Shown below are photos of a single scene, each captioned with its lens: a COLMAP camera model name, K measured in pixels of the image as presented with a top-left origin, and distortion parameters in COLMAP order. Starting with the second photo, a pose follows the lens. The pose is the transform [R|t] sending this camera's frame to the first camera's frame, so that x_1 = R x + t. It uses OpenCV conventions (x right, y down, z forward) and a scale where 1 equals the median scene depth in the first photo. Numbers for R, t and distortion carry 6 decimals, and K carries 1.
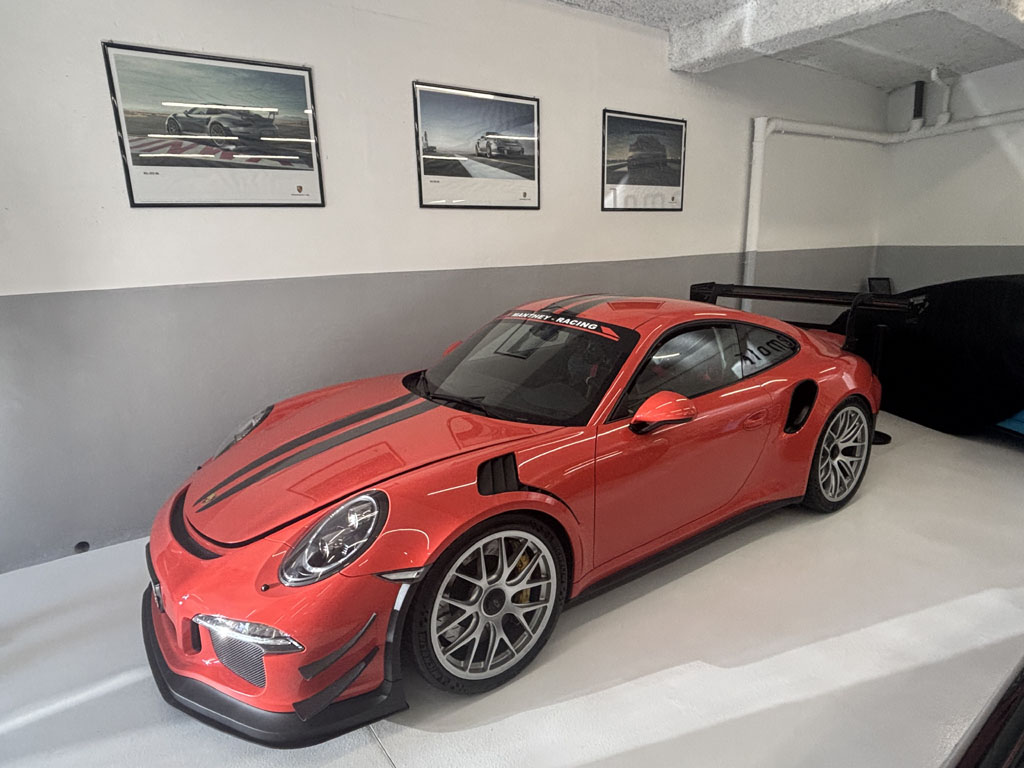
lens RADIAL K [[598.0, 0, 508.6], [0, 598.0, 384.2], [0, 0, 1]] dist [-0.001007, -0.000106]
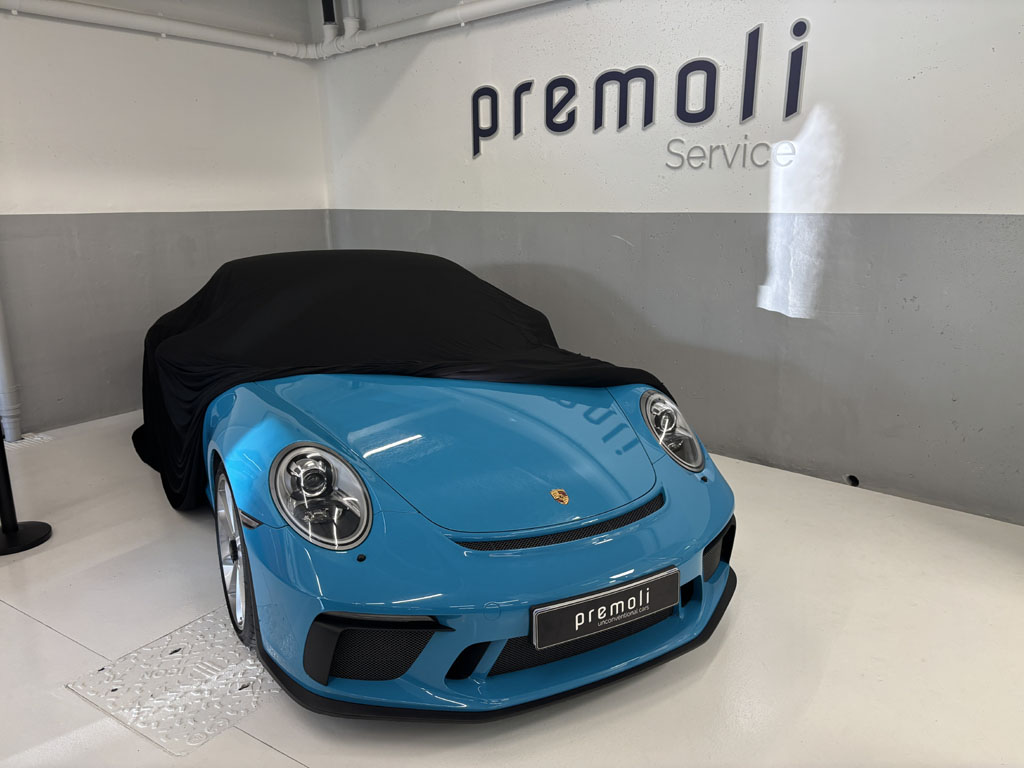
lens RADIAL K [[773.2, 0, 507.3], [0, 773.2, 384.6], [0, 0, 1]] dist [0.047536, -0.036010]
pose [[0.936785, -0.065461, 0.343728, 0.815742], [0.068515, 0.997645, 0.003265, -0.028305], [-0.343132, 0.020492, 0.939064, 0.141465]]
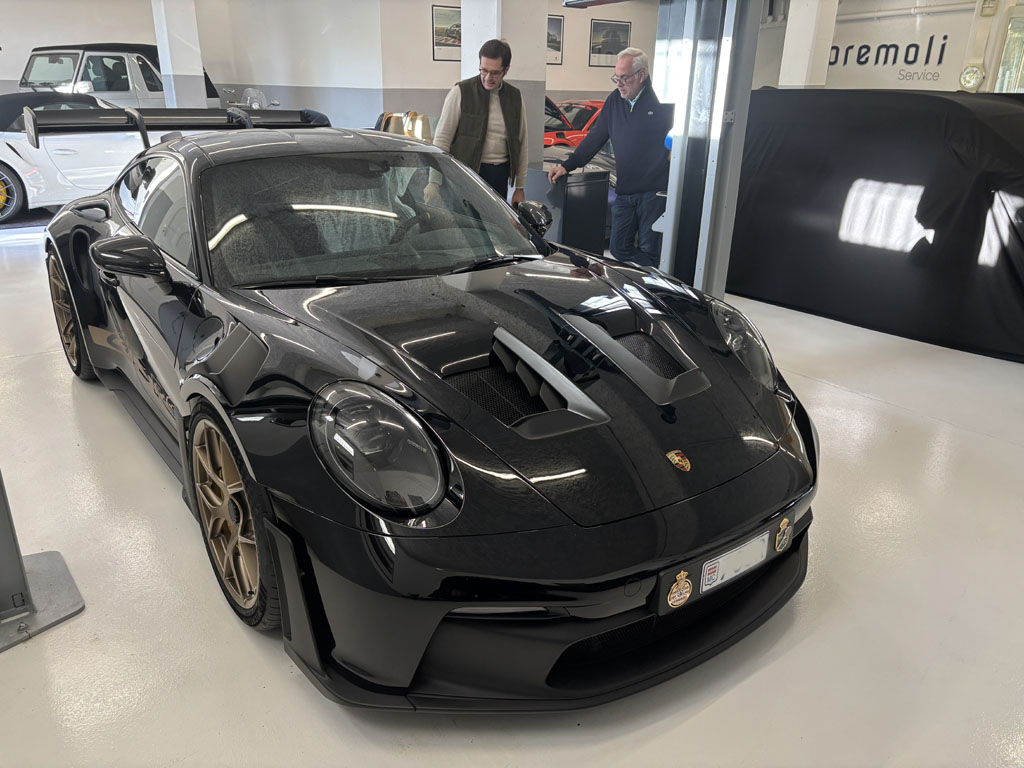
lens RADIAL K [[773.2, 0, 509.2], [0, 773.2, 384.7], [0, 0, 1]] dist [0.047536, -0.036010]
pose [[0.998052, 0.020024, 0.059094, -0.298855], [-0.027504, 0.991314, 0.128607, 0.540856], [-0.056006, -0.129982, 0.989933, -2.086212]]
